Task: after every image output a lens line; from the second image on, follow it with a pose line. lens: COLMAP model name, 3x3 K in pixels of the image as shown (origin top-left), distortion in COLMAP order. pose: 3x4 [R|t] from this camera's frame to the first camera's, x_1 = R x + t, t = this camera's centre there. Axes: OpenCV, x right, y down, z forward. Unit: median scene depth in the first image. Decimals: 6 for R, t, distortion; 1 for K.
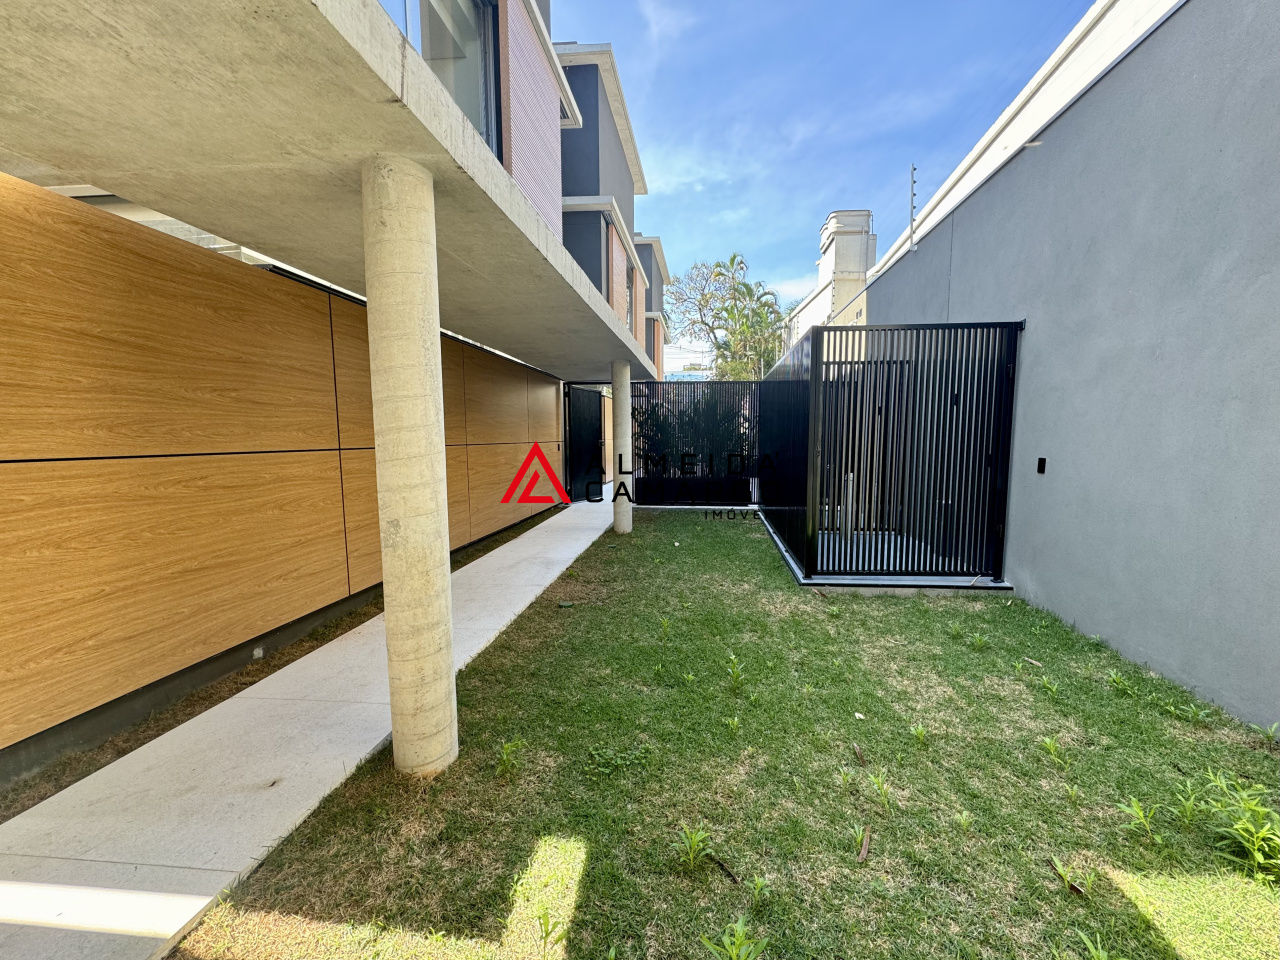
lens RADIAL K [[537.3, 0, 642.1], [0, 537.3, 494.2], [0, 0, 1]] dist [-0.001754, -0.000229]
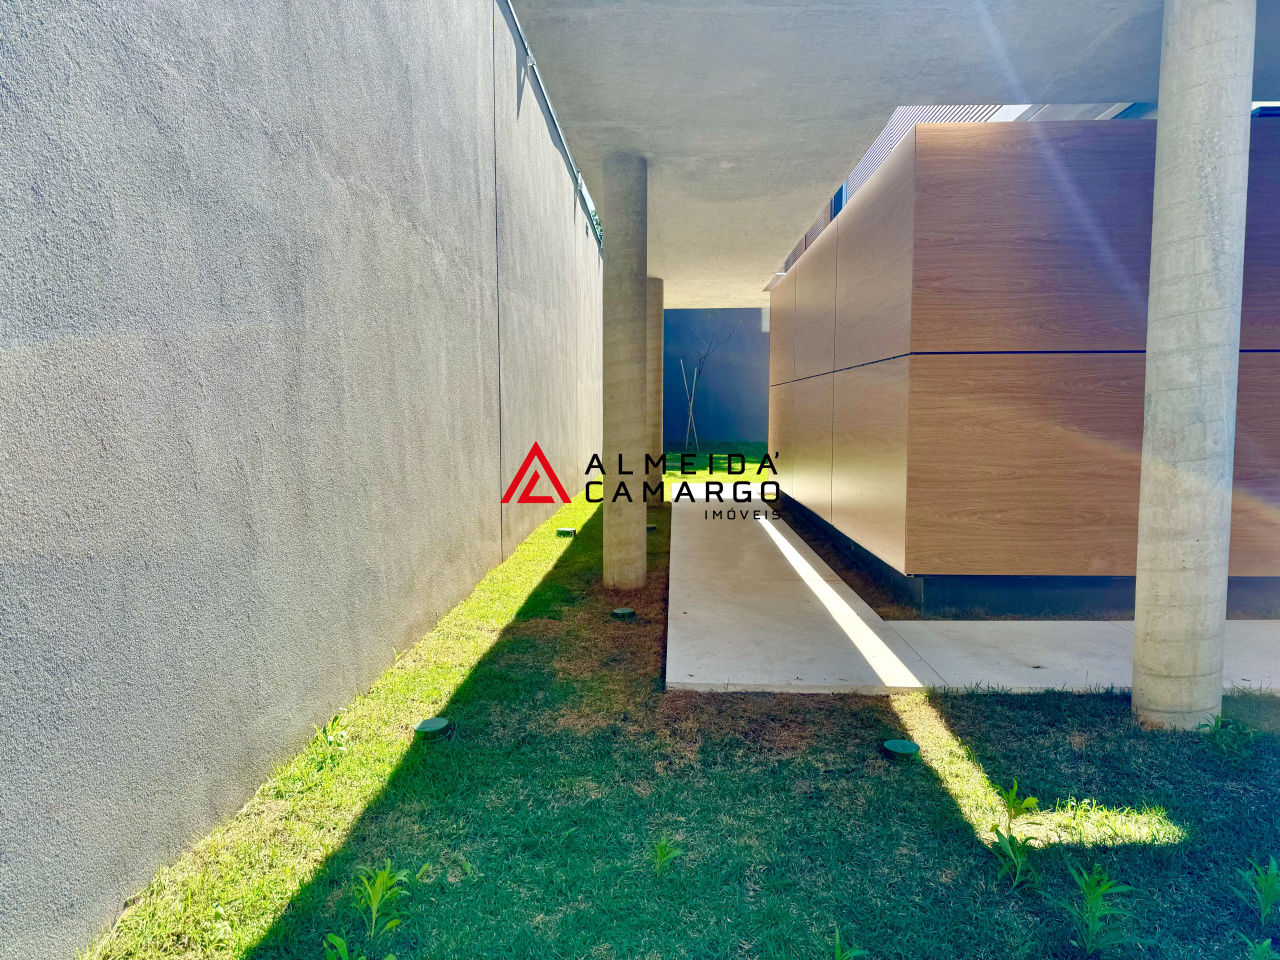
lens RADIAL K [[910.6, 0, 646.0], [0, 910.6, 480.7], [0, 0, 1]] dist [0.102989, -0.124977]
pose [[0.045929, 0.073417, -0.996243, 0.919086], [-0.117630, 0.990755, 0.067589, 0.168665], [0.991995, 0.114083, 0.054140, 0.159080]]
